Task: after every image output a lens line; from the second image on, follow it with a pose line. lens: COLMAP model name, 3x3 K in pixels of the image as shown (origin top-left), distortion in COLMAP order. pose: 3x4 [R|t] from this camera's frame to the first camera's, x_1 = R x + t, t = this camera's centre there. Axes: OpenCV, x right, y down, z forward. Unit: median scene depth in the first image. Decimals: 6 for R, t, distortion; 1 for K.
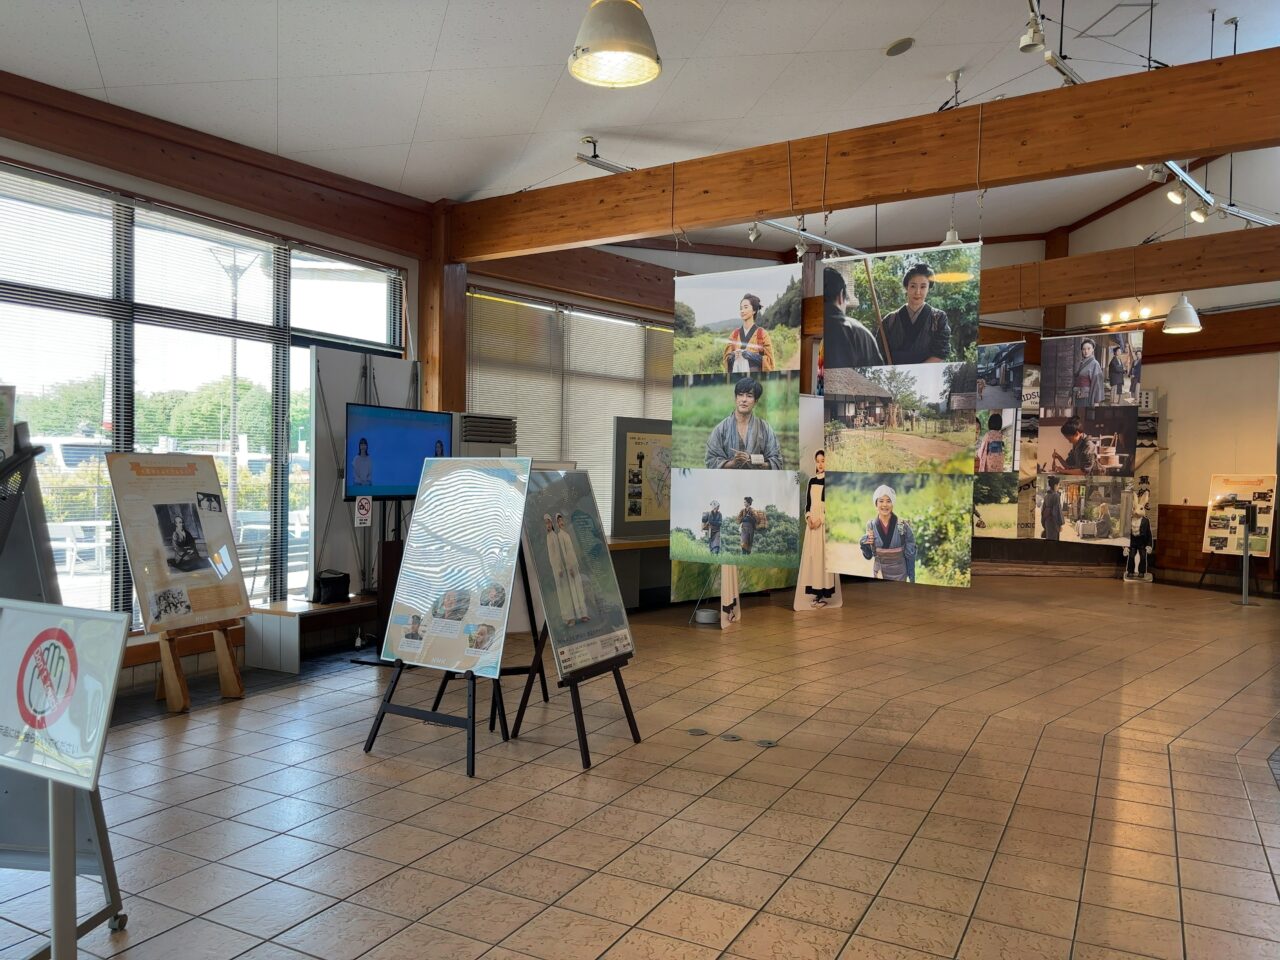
lens RADIAL K [[971.2, 0, 639.7], [0, 971.2, 480.9], [0, 0, 1]] dist [0.026820, 0.001634]
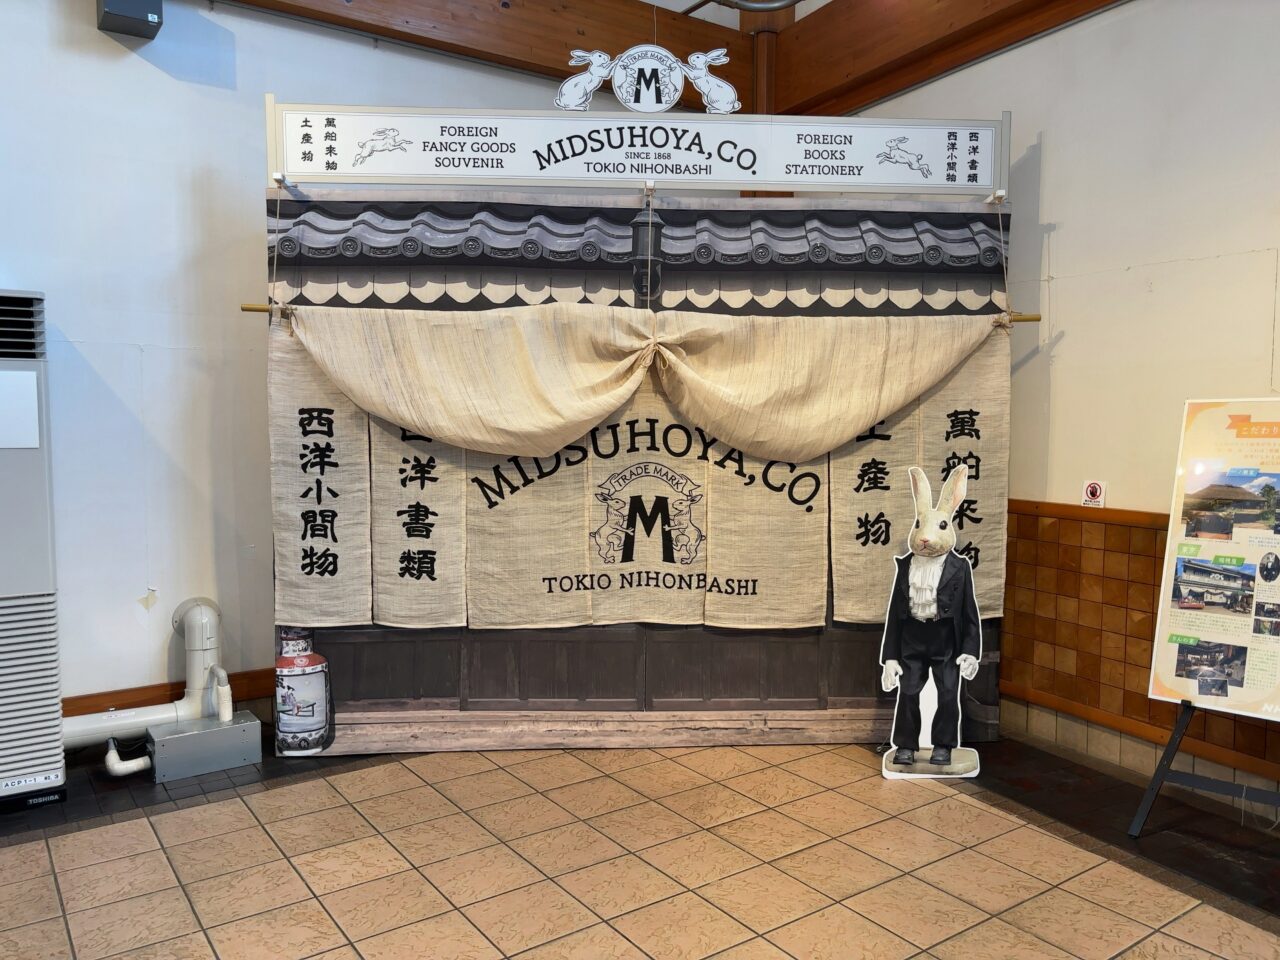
lens RADIAL K [[971.2, 0, 641.1], [0, 971.2, 479.9], [0, 0, 1]] dist [0.026820, 0.001634]
pose [[0.998584, -0.021366, 0.048711, 0.403257], [0.018796, 0.998437, 0.052627, -0.001407], [-0.049759, -0.051637, 0.997426, 0.706838]]
